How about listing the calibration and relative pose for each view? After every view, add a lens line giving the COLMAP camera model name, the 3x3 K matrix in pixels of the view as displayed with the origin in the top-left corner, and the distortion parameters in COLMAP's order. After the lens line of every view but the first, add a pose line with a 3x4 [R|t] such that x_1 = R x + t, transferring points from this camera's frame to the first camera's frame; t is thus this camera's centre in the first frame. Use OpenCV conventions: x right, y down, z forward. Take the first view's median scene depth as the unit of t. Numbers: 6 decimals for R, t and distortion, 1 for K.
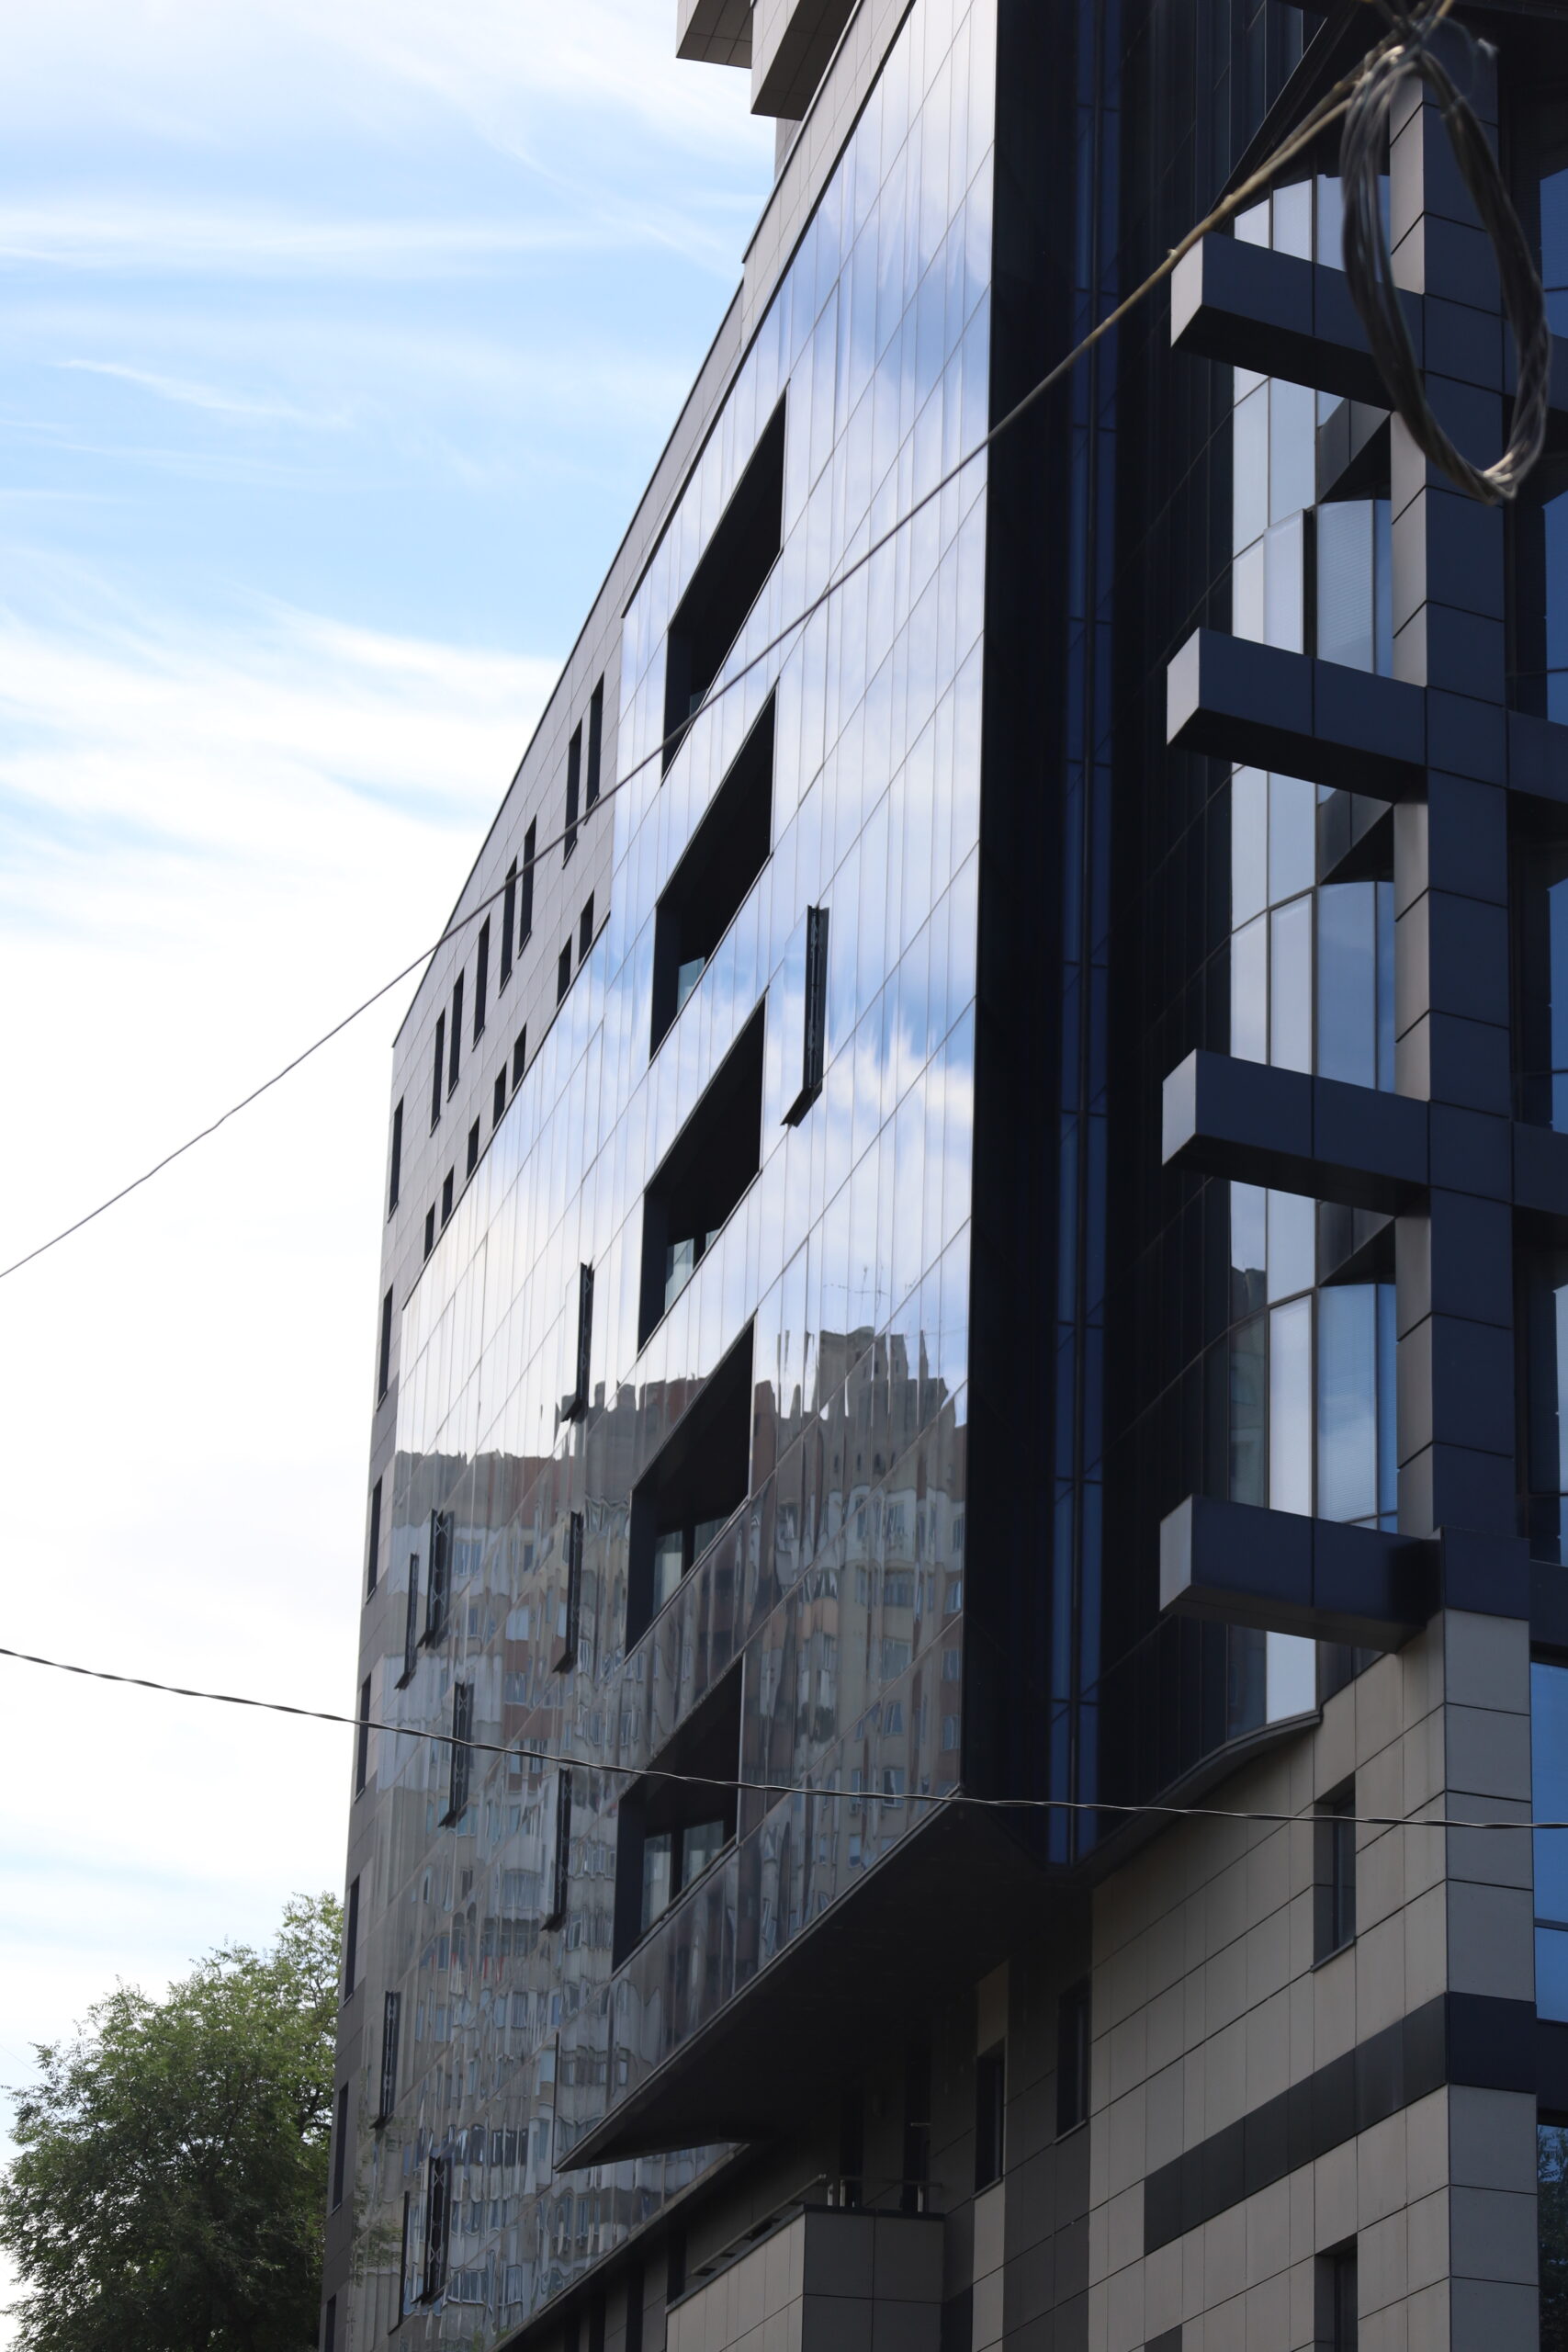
lens RADIAL K [[5869.2, 0, 791.1], [0, 5869.2, 1113.8], [0, 0, 1]] dist [-0.029214, 0.000000]
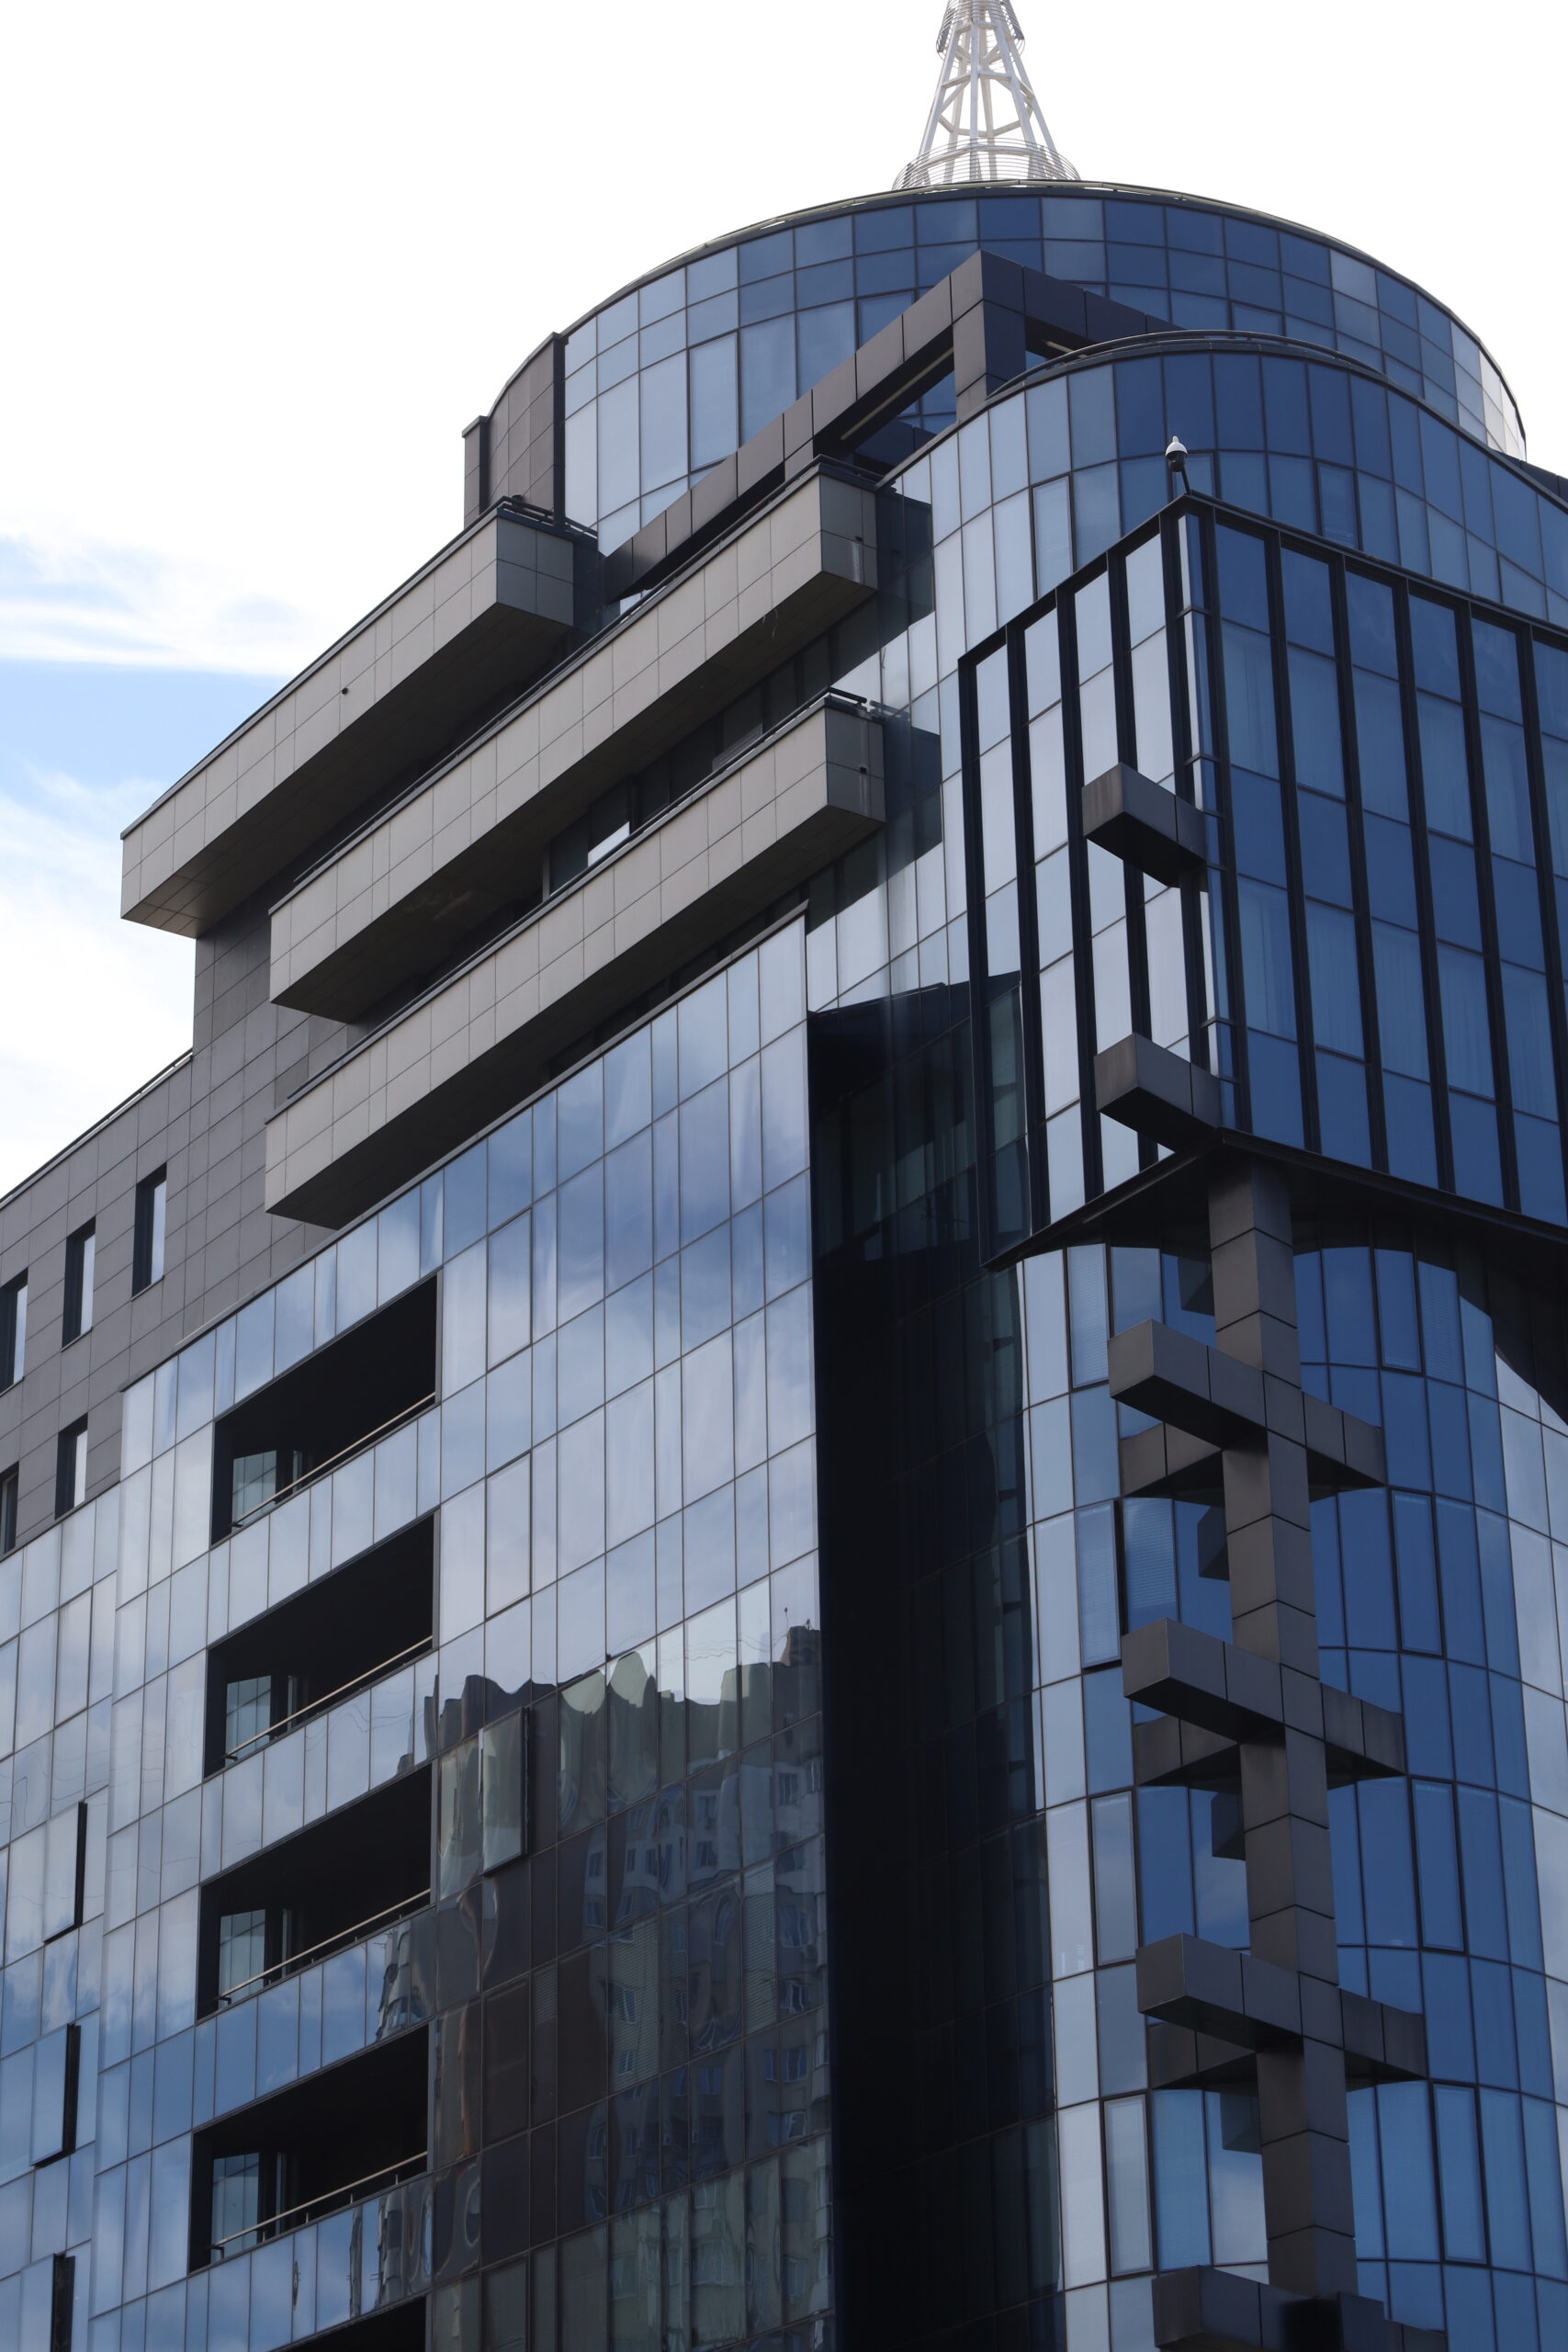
lens RADIAL K [[5361.8, 0, 784.2], [0, 5361.8, 1164.1], [0, 0, 1]] dist [-0.009079, 0.000000]
pose [[0.936035, 0.109874, 0.334314, -0.420247], [-0.083295, 0.992188, -0.092870, -0.059771], [-0.341906, 0.059083, 0.937875, -0.152460]]
